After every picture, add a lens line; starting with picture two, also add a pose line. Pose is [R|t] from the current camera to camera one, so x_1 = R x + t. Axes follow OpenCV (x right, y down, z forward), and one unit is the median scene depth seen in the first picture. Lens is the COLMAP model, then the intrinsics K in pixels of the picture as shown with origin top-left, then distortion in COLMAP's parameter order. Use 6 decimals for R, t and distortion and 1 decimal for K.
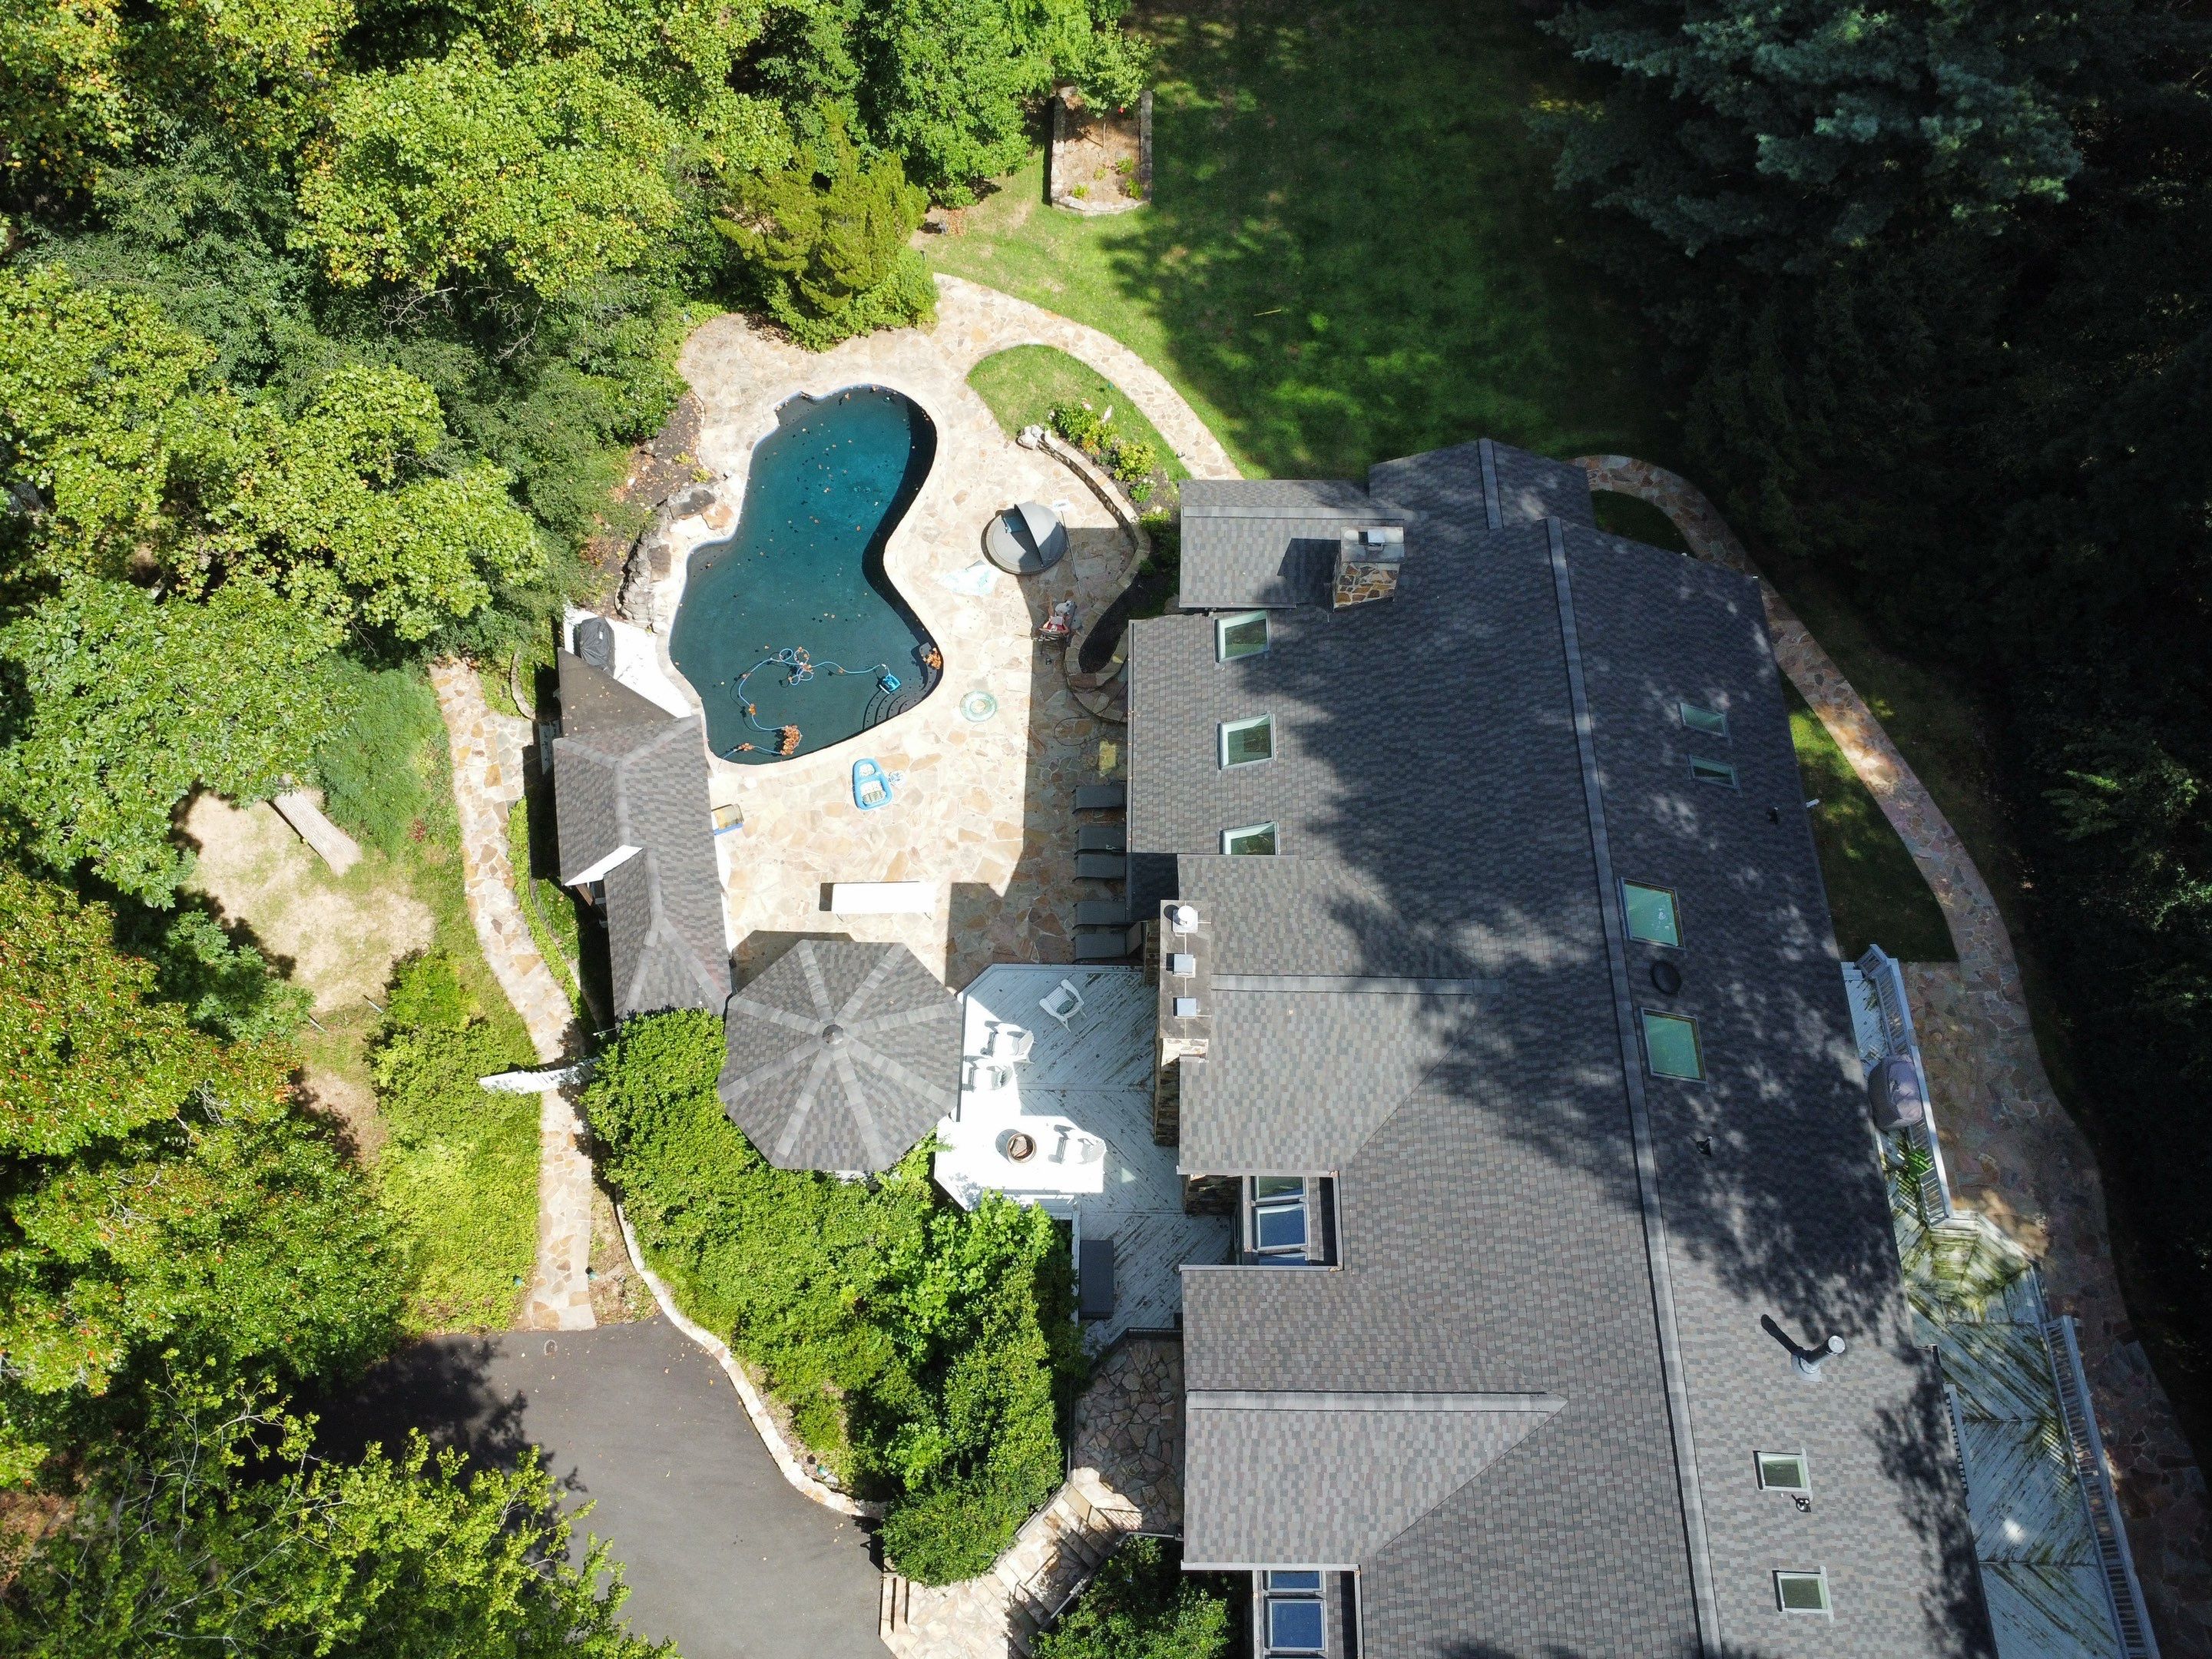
lens RADIAL K [[1615.5, 0, 1091.5], [0, 1615.5, 820.3], [0, 0, 1]] dist [-0.019148, -0.026751]
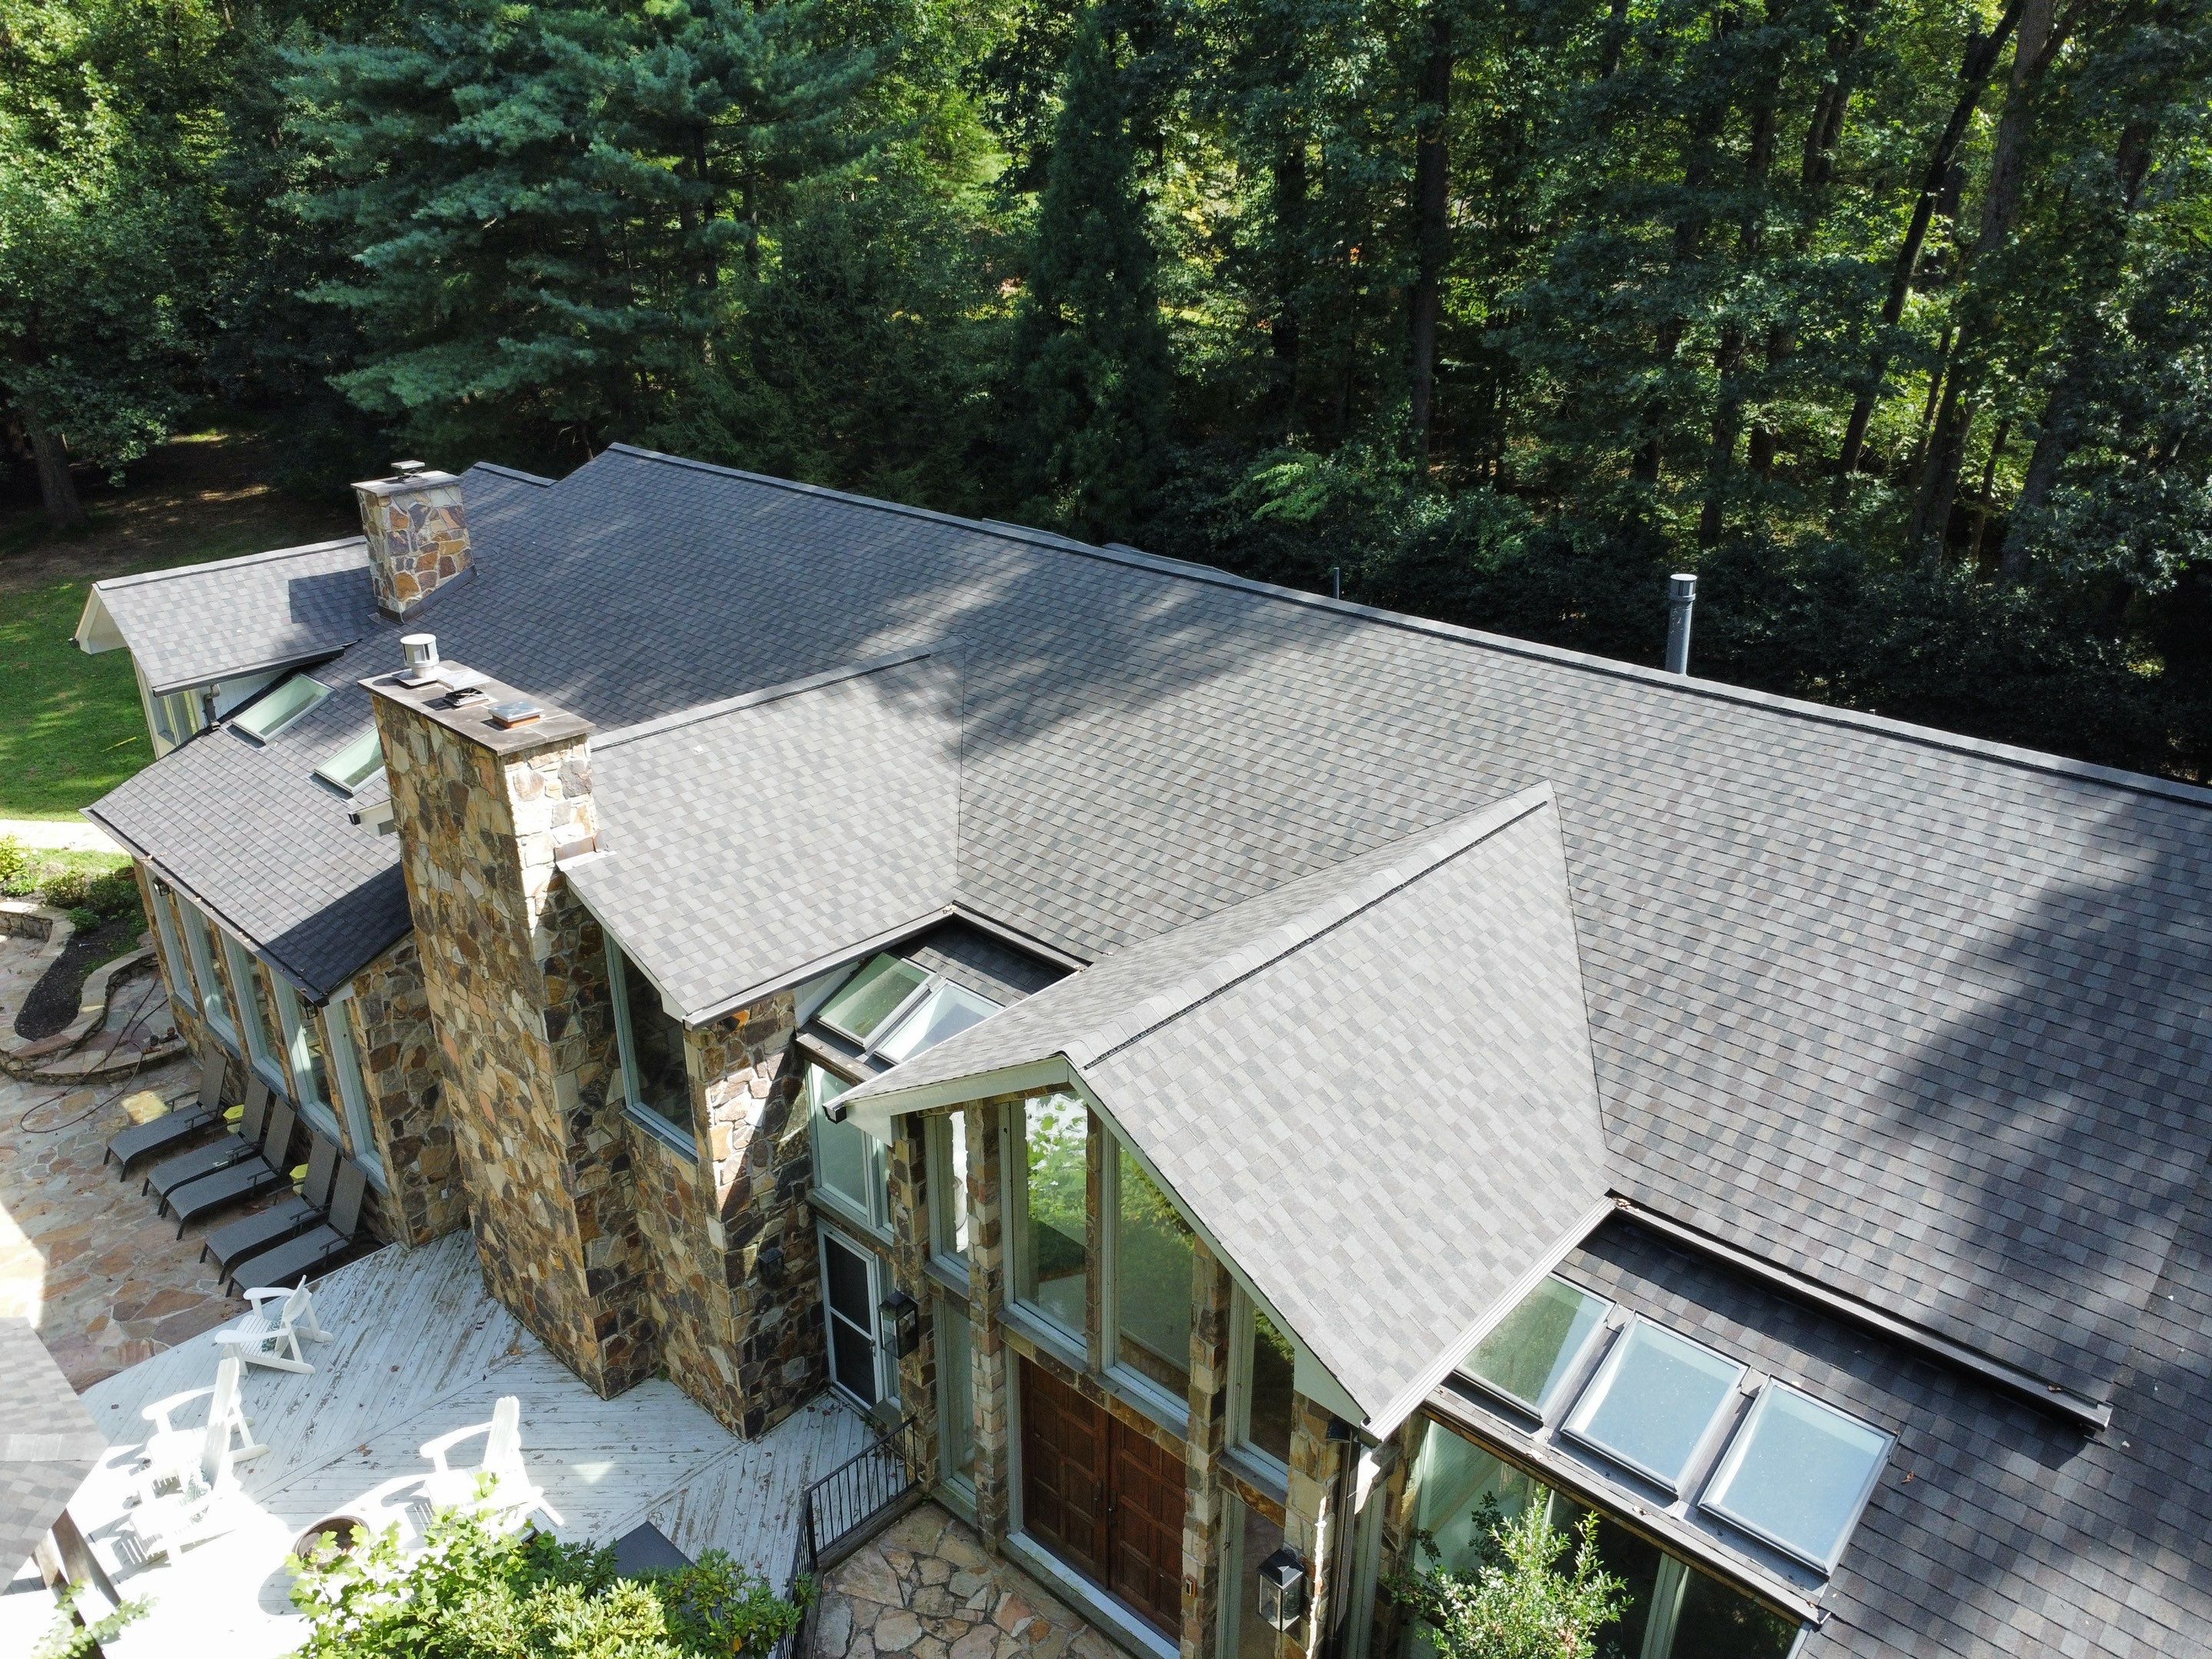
lens RADIAL K [[1615.5, 0, 1091.5], [0, 1615.5, 820.3], [0, 0, 1]] dist [-0.019148, -0.026751]
pose [[0.668642, -0.284793, 0.686885, -0.145139], [0.658856, 0.655143, -0.369725, 0.374117], [-0.344713, 0.699772, 0.625694, 0.576355]]
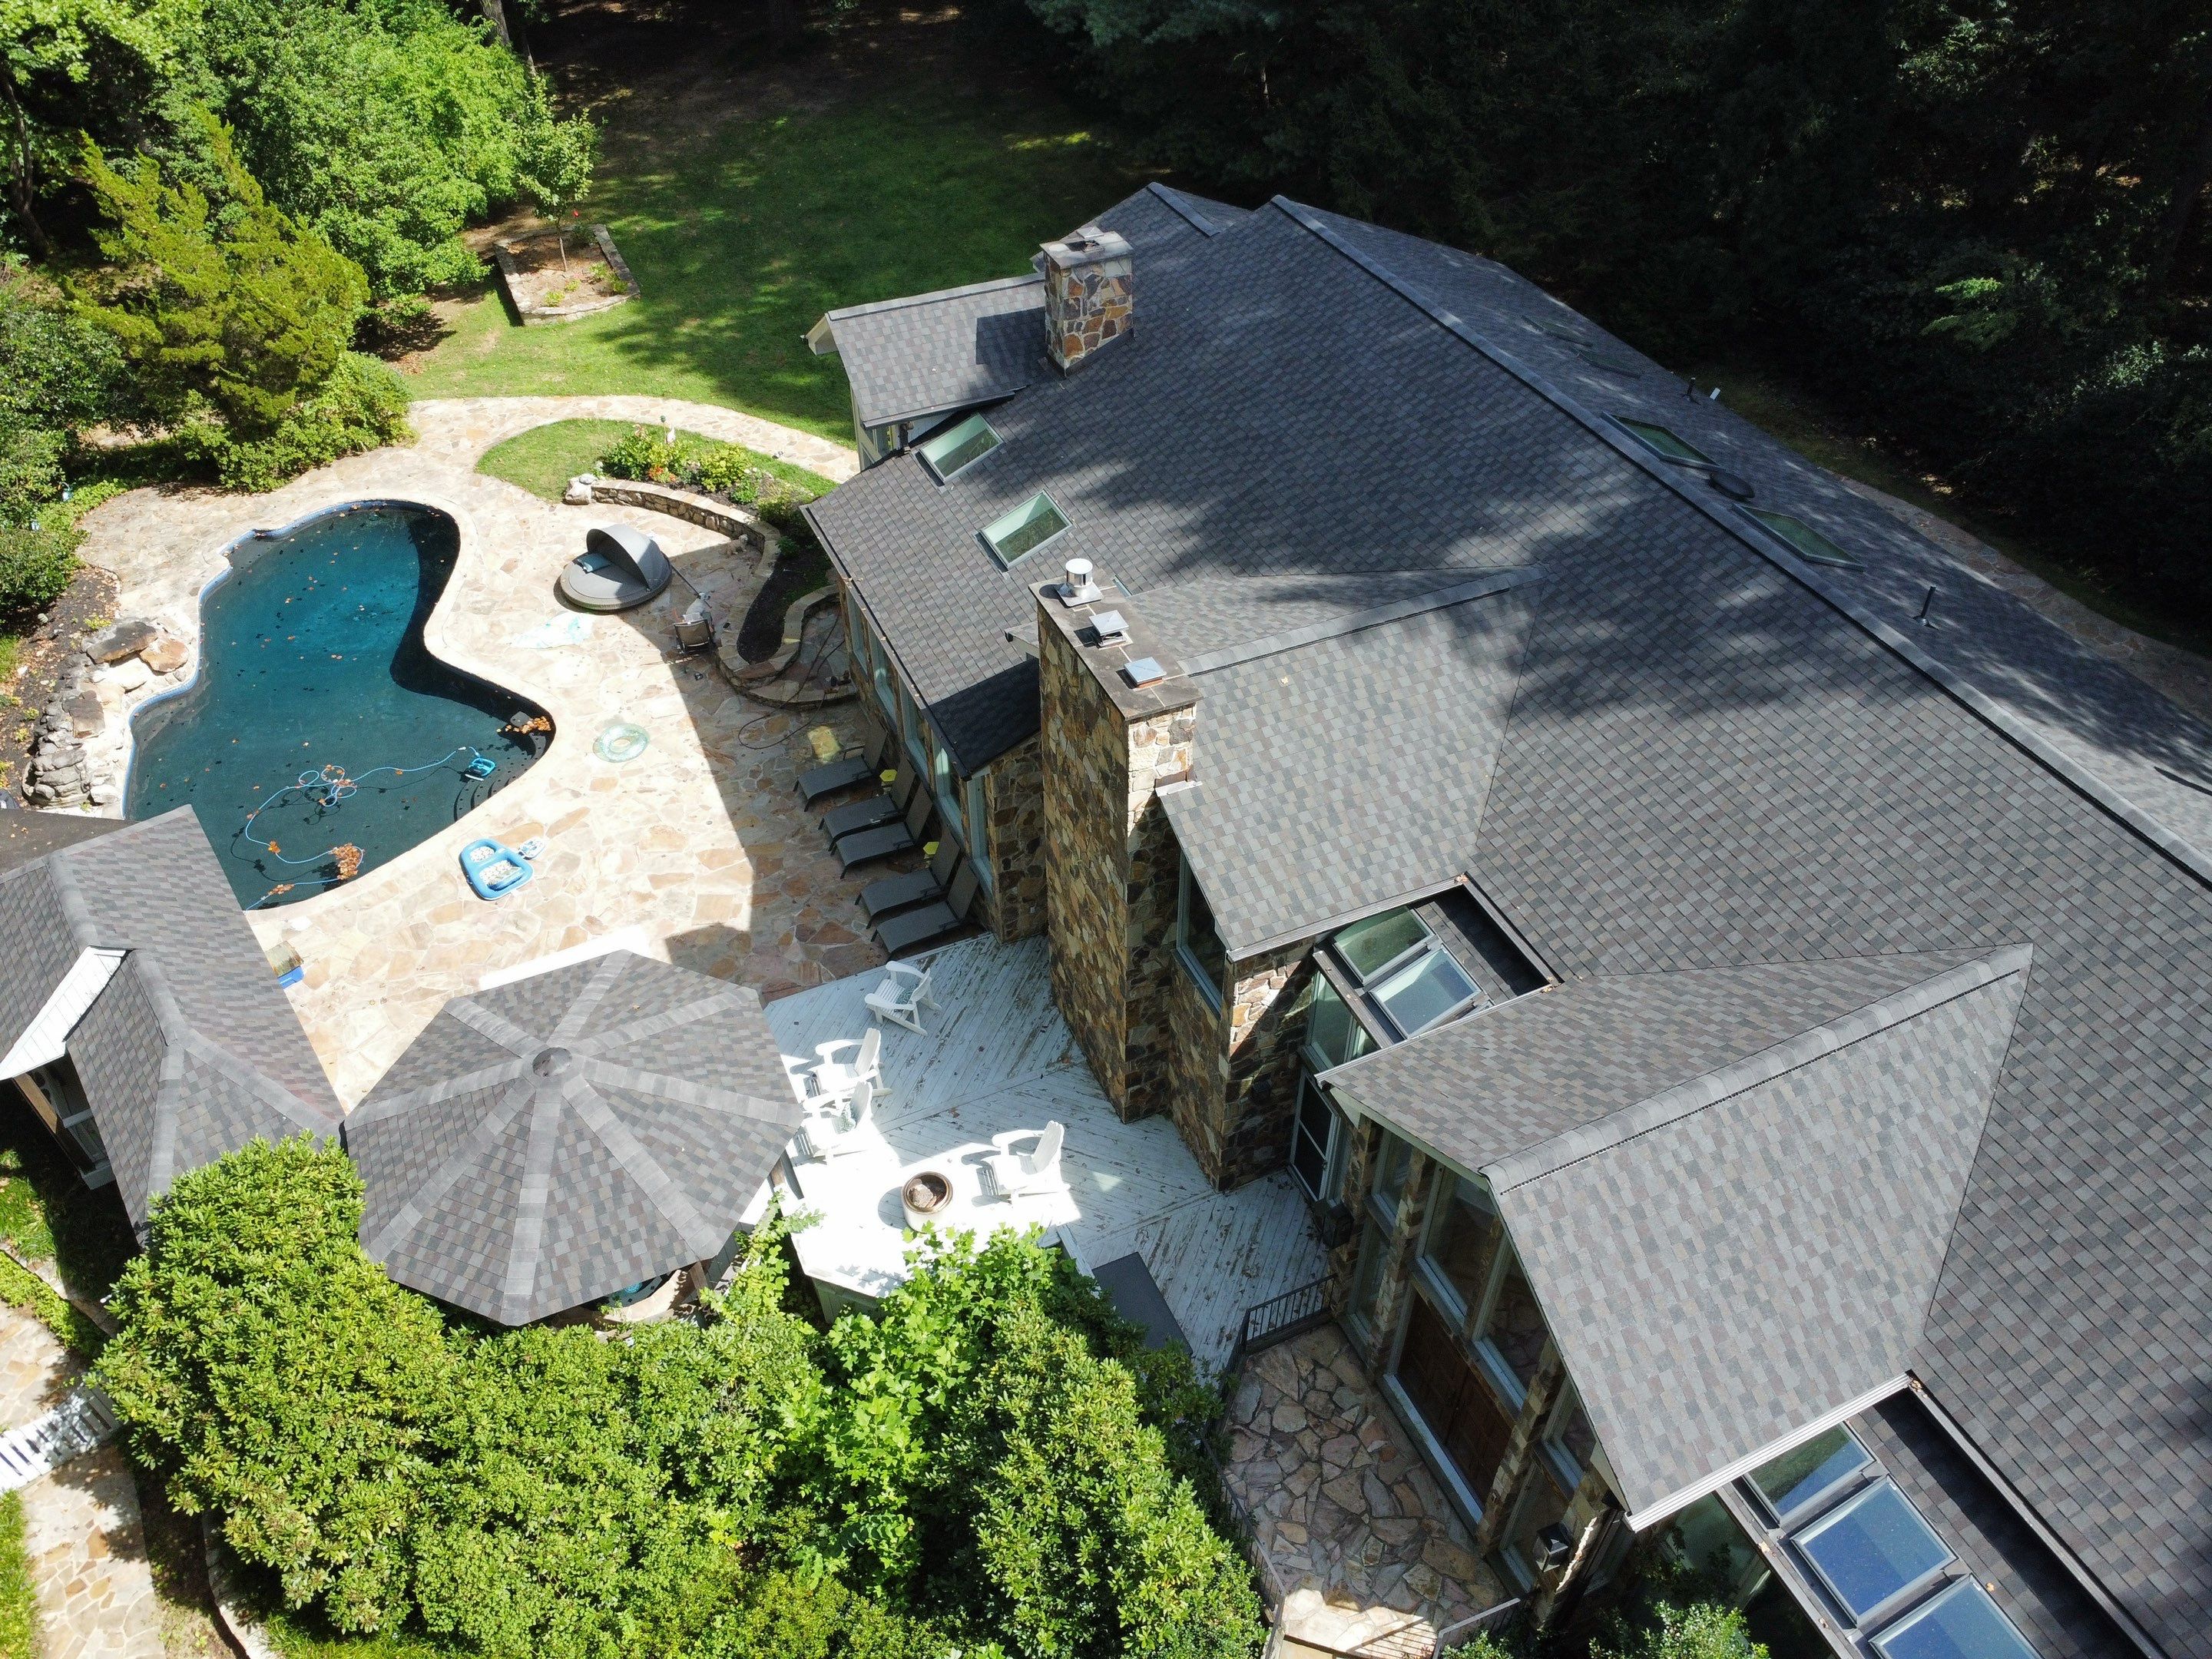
lens RADIAL K [[1615.5, 0, 1091.5], [0, 1615.5, 820.3], [0, 0, 1]] dist [-0.019148, -0.026751]
pose [[0.903959, -0.283317, 0.320296, -0.144580], [0.378084, 0.879465, -0.289125, 0.287539], [-0.199776, 0.382456, 0.902118, 0.423591]]
